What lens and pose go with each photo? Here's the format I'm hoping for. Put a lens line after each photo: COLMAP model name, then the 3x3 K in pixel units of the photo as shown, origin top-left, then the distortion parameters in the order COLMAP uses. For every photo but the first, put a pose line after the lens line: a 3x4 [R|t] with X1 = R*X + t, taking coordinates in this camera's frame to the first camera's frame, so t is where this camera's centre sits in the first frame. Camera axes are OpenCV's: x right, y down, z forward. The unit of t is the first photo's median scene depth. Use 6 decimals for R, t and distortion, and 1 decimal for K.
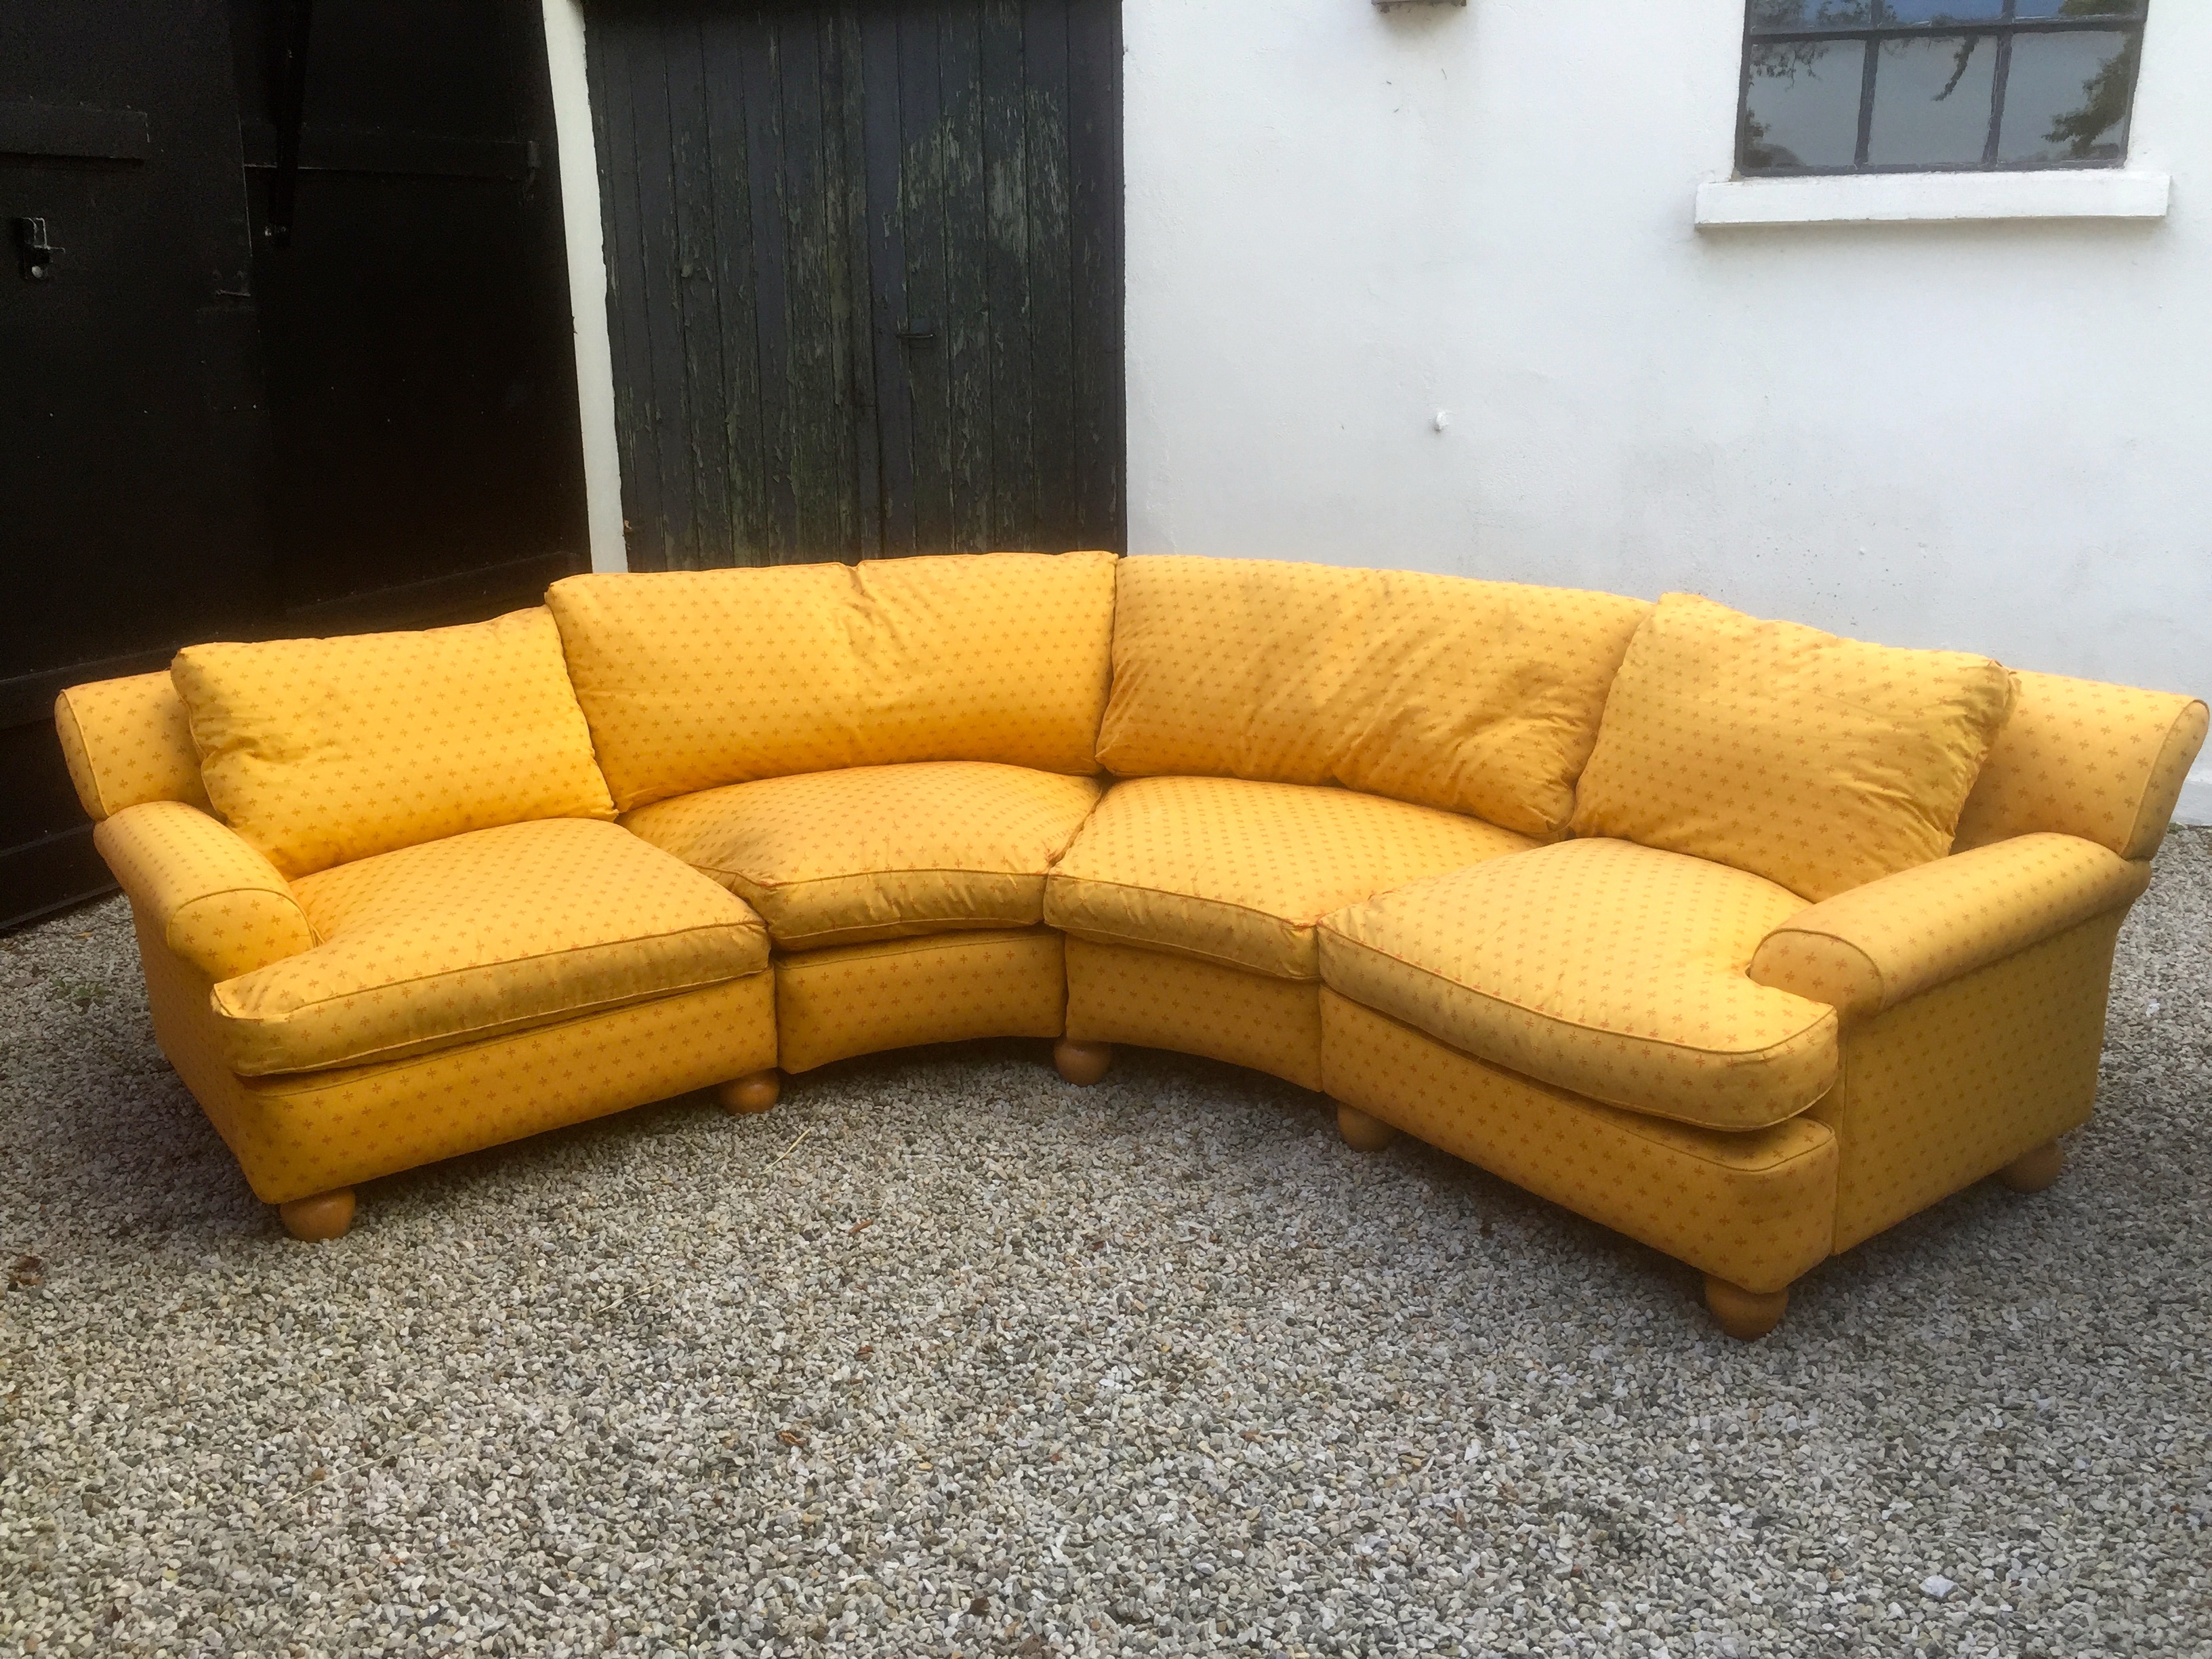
lens RADIAL K [[1827.3, 0, 1106.0], [0, 1827.3, 829.5], [0, 0, 1]] dist [0.063743, -0.115540]
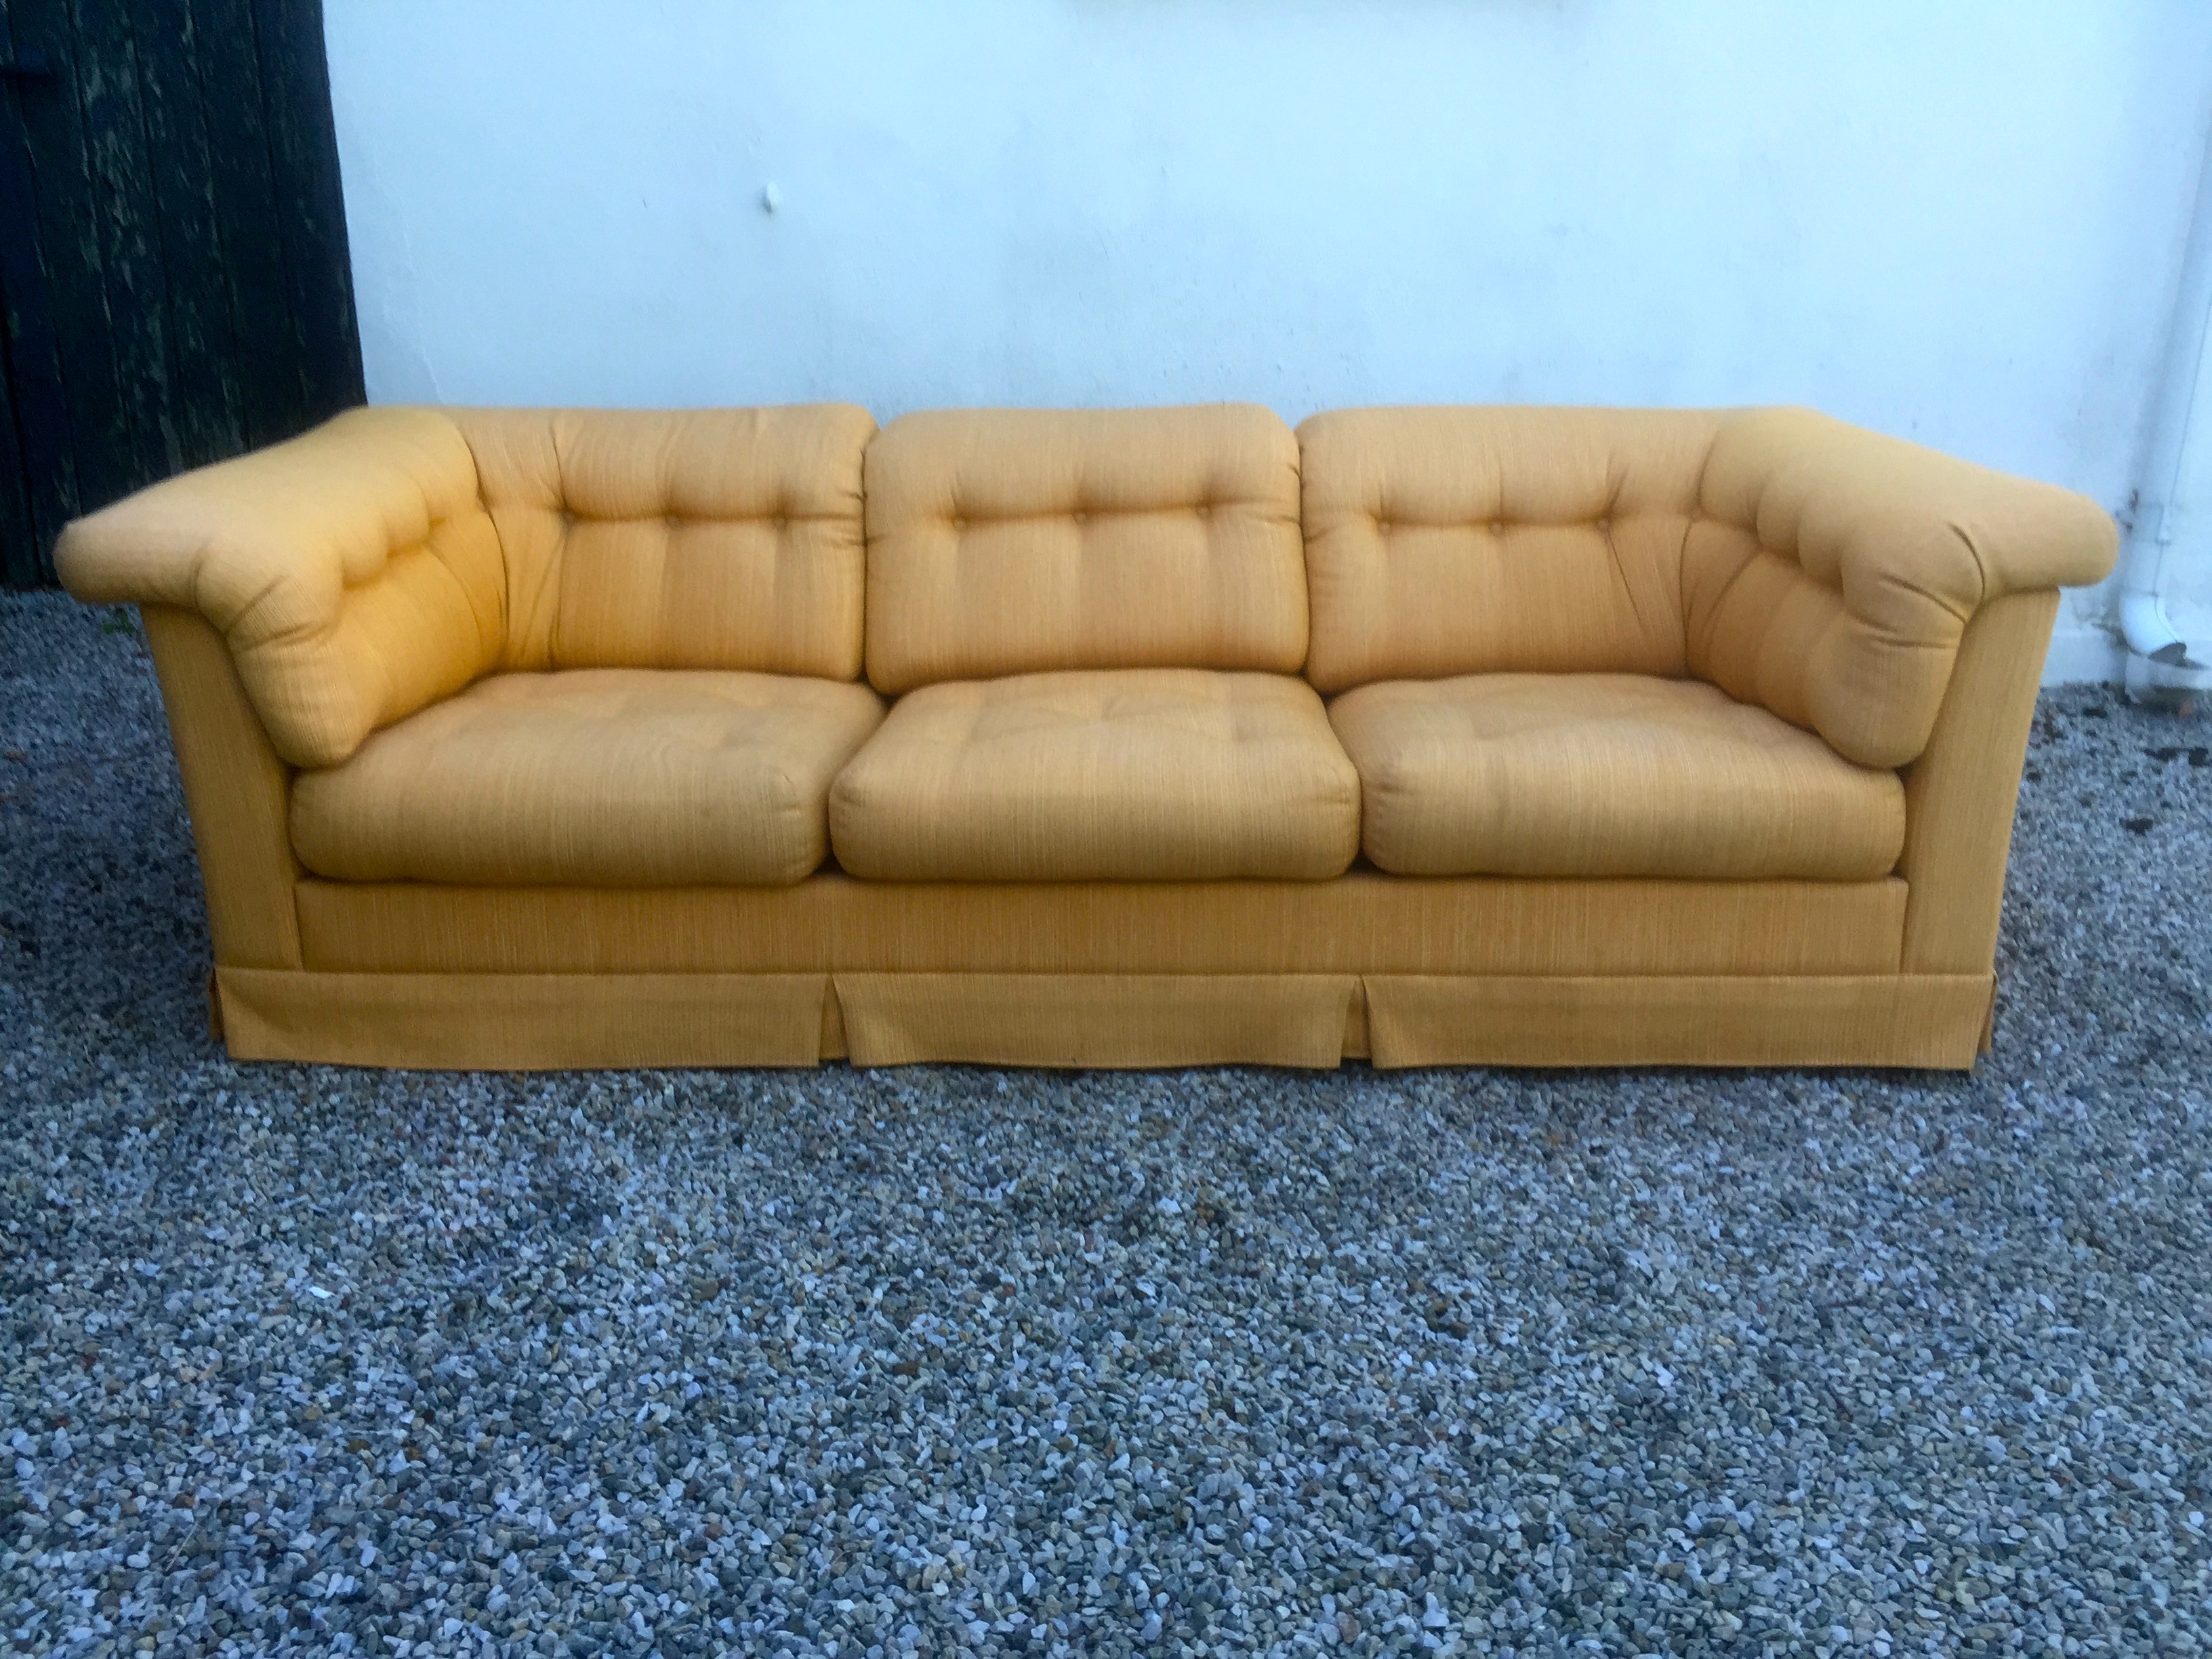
lens RADIAL K [[1827.3, 0, 1106.0], [0, 1827.3, 829.5], [0, 0, 1]] dist [0.063743, -0.115540]
pose [[0.943782, -0.071609, 0.322719, 0.080661], [0.057117, 0.996897, 0.054168, 0.014531], [-0.325597, -0.032690, 0.944943, 0.376990]]
